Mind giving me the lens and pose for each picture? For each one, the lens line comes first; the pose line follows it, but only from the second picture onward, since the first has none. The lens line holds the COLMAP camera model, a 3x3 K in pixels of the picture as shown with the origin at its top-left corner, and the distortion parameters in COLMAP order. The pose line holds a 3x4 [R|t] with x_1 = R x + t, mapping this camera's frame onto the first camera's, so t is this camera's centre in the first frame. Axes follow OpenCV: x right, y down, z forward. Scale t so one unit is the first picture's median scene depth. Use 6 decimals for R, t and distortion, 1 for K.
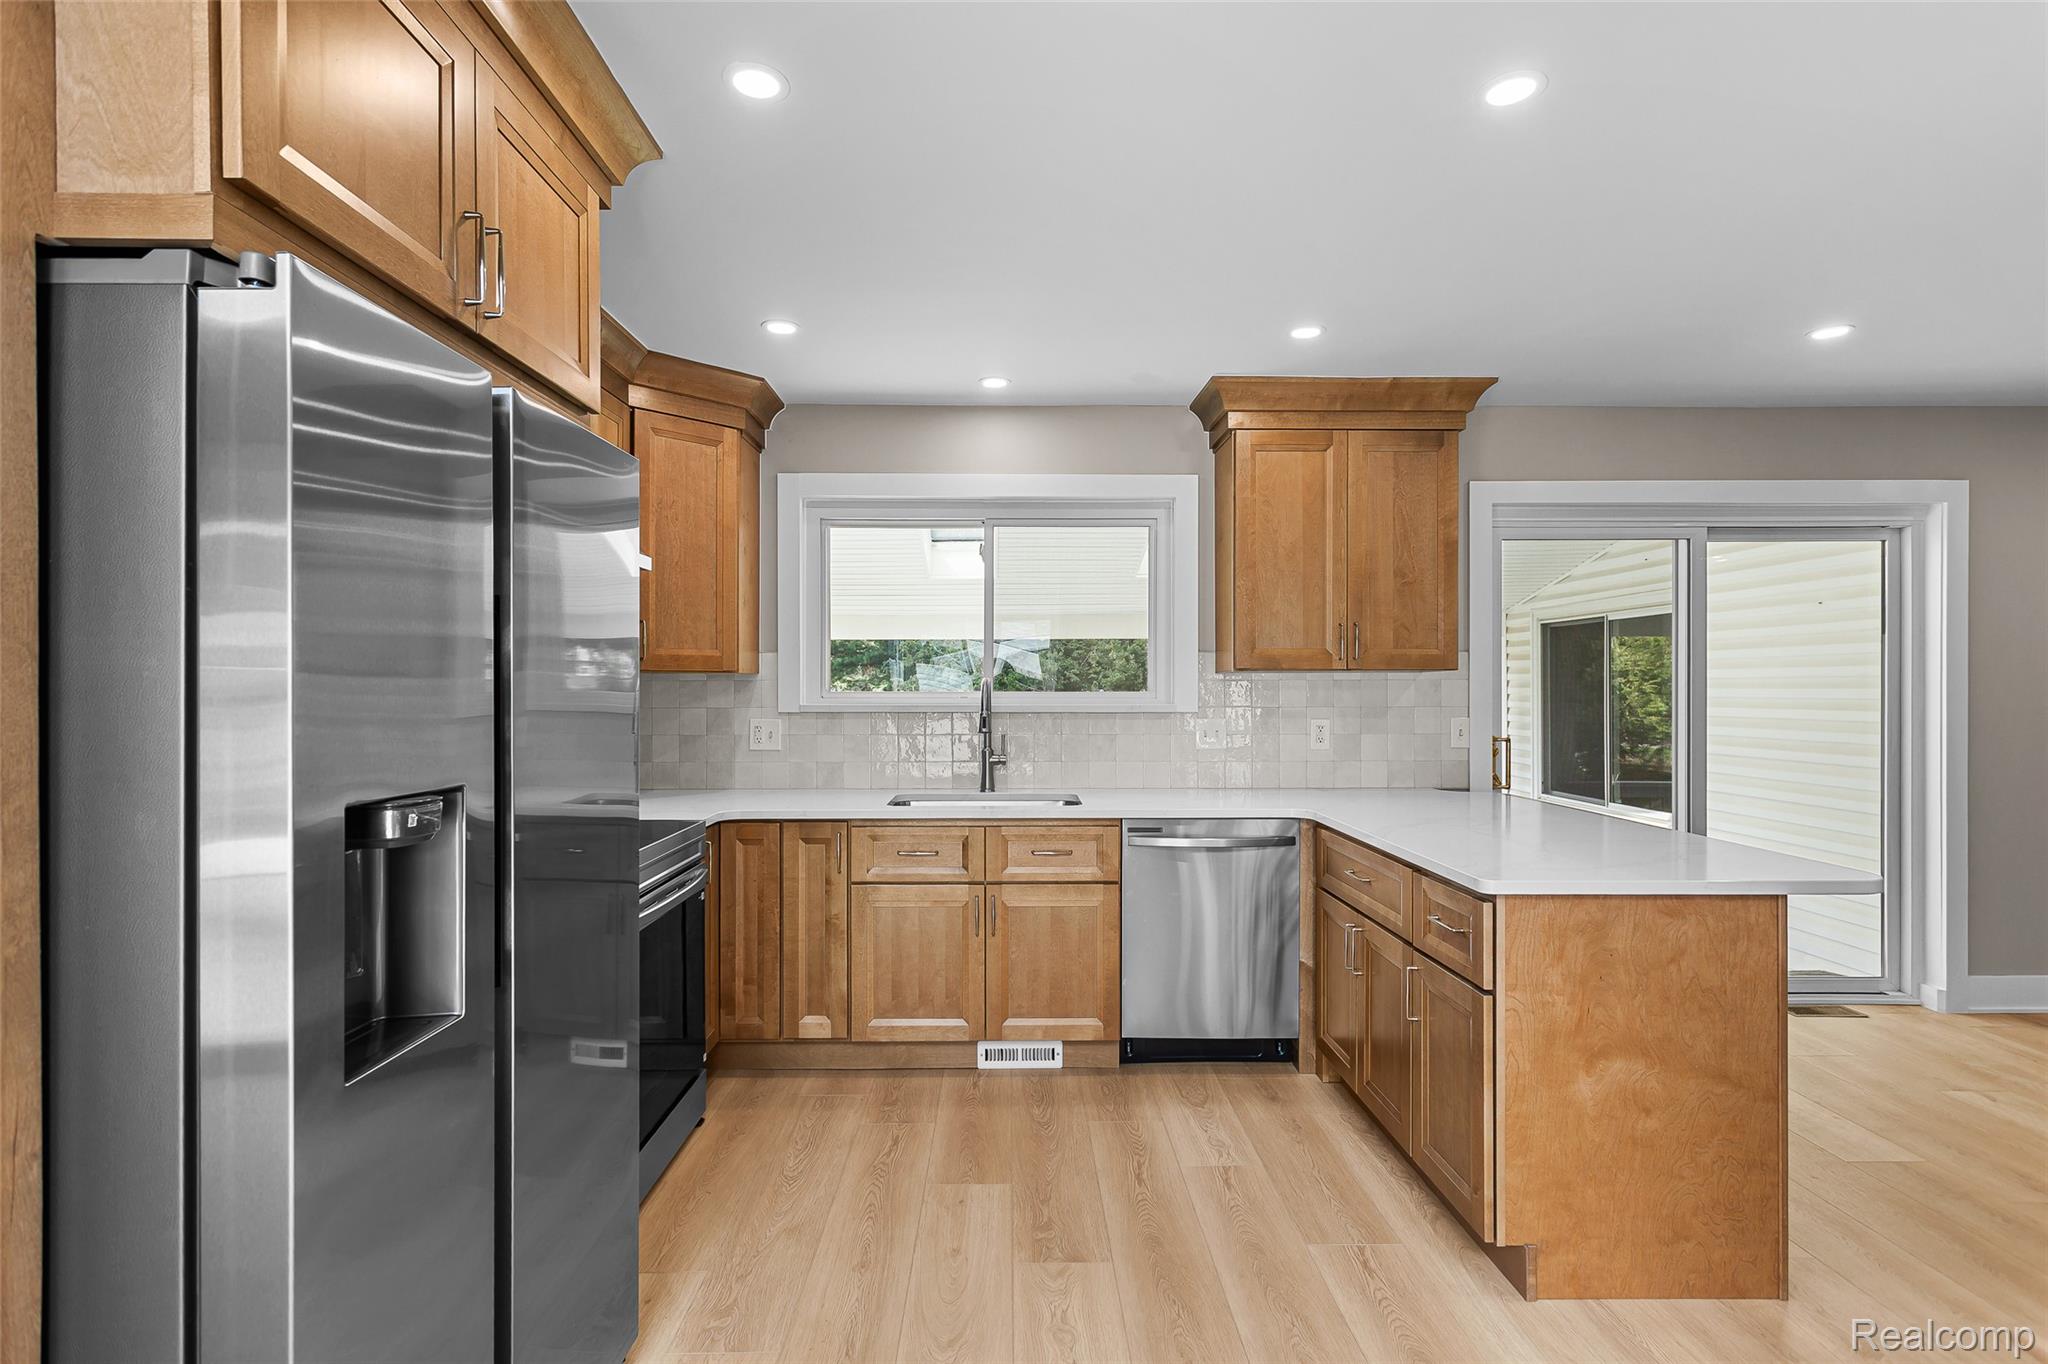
lens RADIAL K [[981.6, 0, 1019.8], [0, 981.6, 688.6], [0, 0, 1]] dist [0.002554, 0.000739]
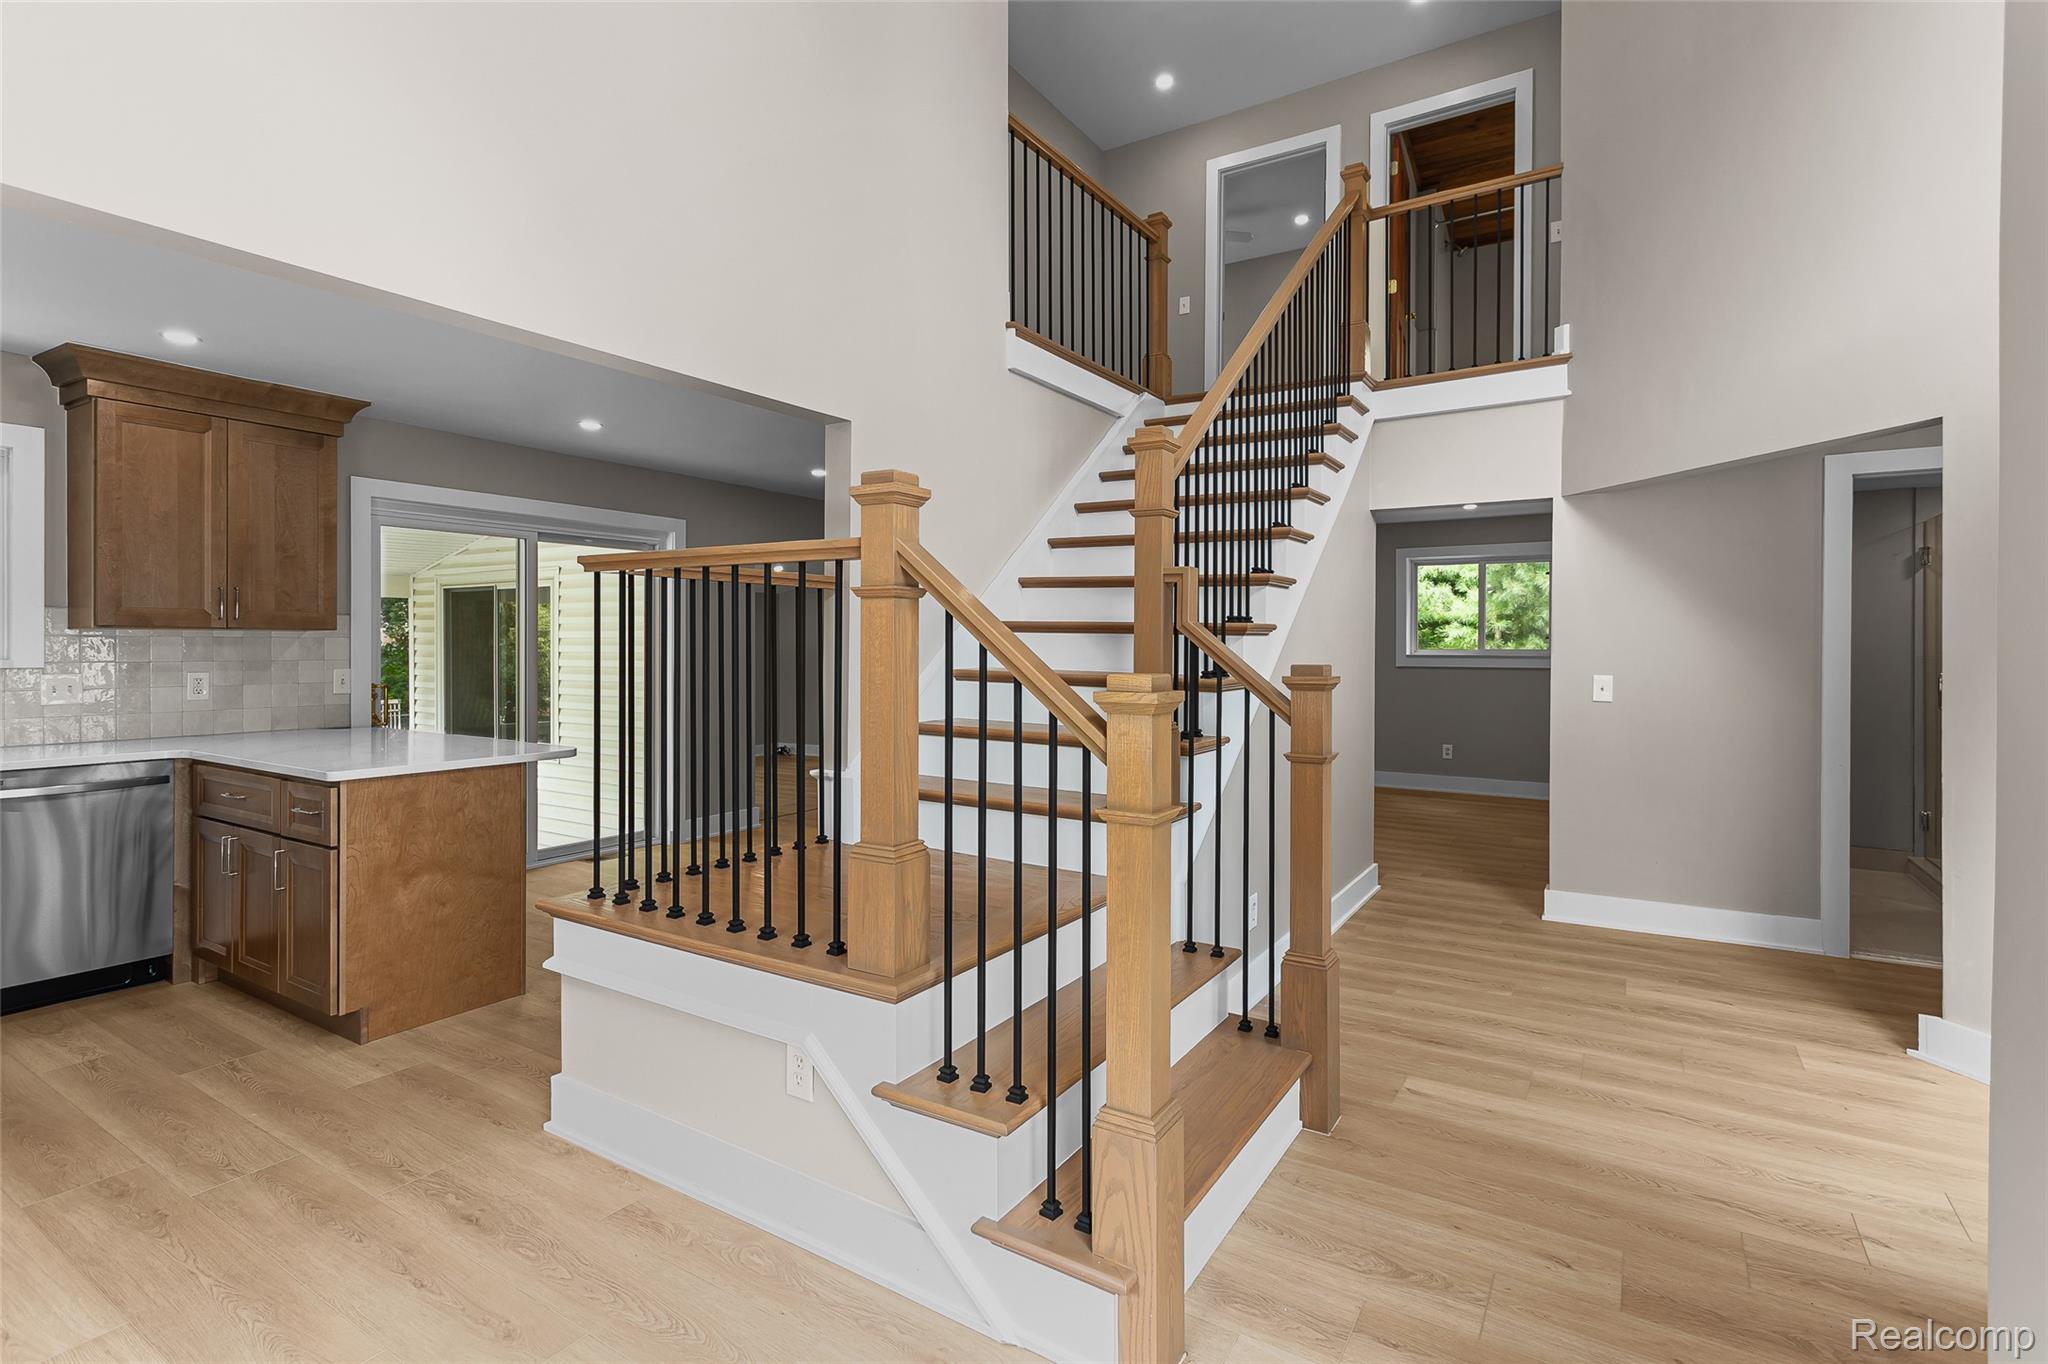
lens RADIAL K [[981.6, 0, 1011.3], [0, 981.6, 650.3], [0, 0, 1]] dist [0.002554, 0.000739]
pose [[0.555144, -0.000236, 0.831754, -0.120035], [-0.002981, 0.999993, 0.002274, 0.001708], [-0.831749, -0.003742, 0.555139, -0.423886]]
